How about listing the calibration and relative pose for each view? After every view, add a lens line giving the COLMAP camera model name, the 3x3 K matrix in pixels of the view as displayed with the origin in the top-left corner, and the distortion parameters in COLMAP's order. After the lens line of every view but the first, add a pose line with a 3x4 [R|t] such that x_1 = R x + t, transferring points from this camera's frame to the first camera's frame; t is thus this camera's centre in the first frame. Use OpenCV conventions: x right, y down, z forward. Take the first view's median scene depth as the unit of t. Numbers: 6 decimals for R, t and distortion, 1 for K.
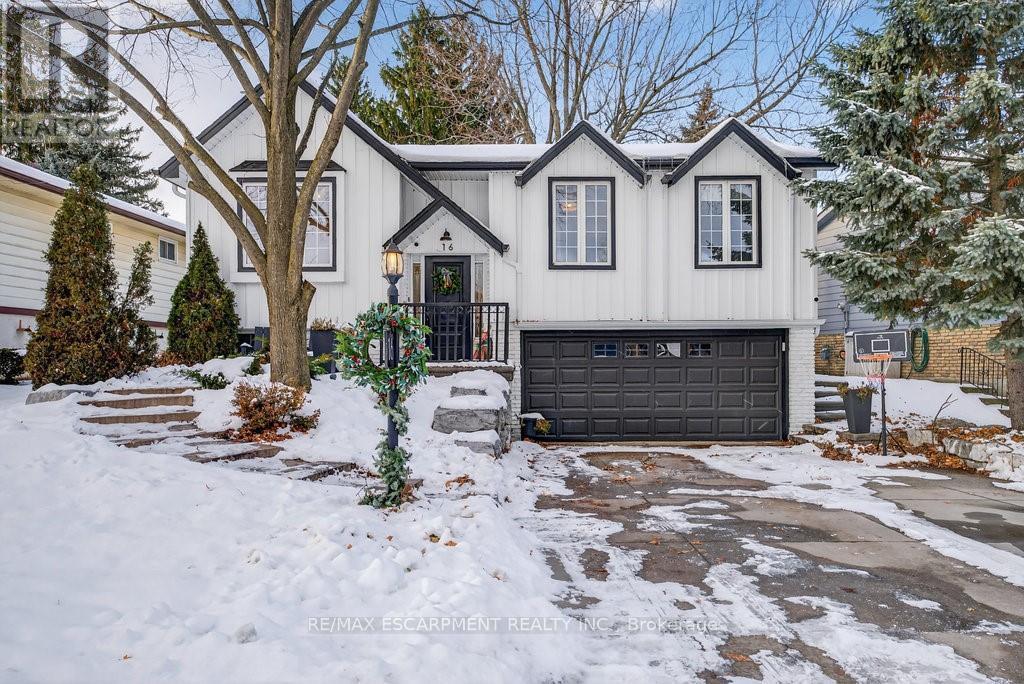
lens RADIAL K [[459.2, 0, 521.8], [0, 459.2, 334.9], [0, 0, 1]] dist [-0.001076, -0.000405]
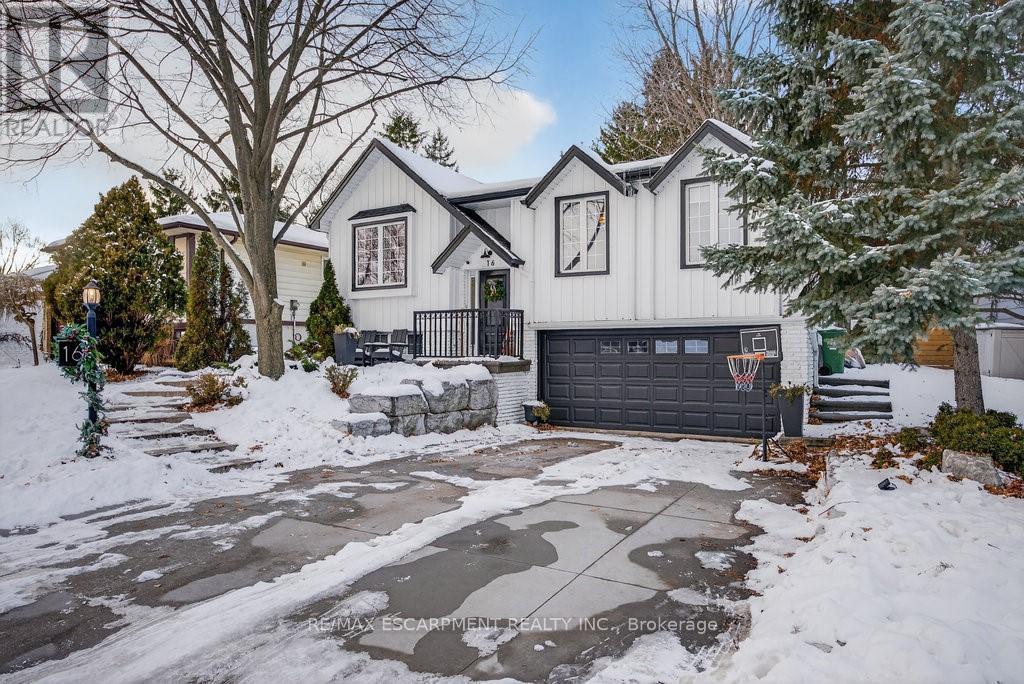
lens RADIAL K [[385.2, 0, 512.1], [0, 385.2, 334.0], [0, 0, 1]] dist [-0.000554, 0.000096]
pose [[0.949693, -0.012623, -0.312928, 0.276558], [0.013826, 0.999903, 0.001625, -0.002859], [0.312877, -0.005869, 0.949775, 0.047278]]
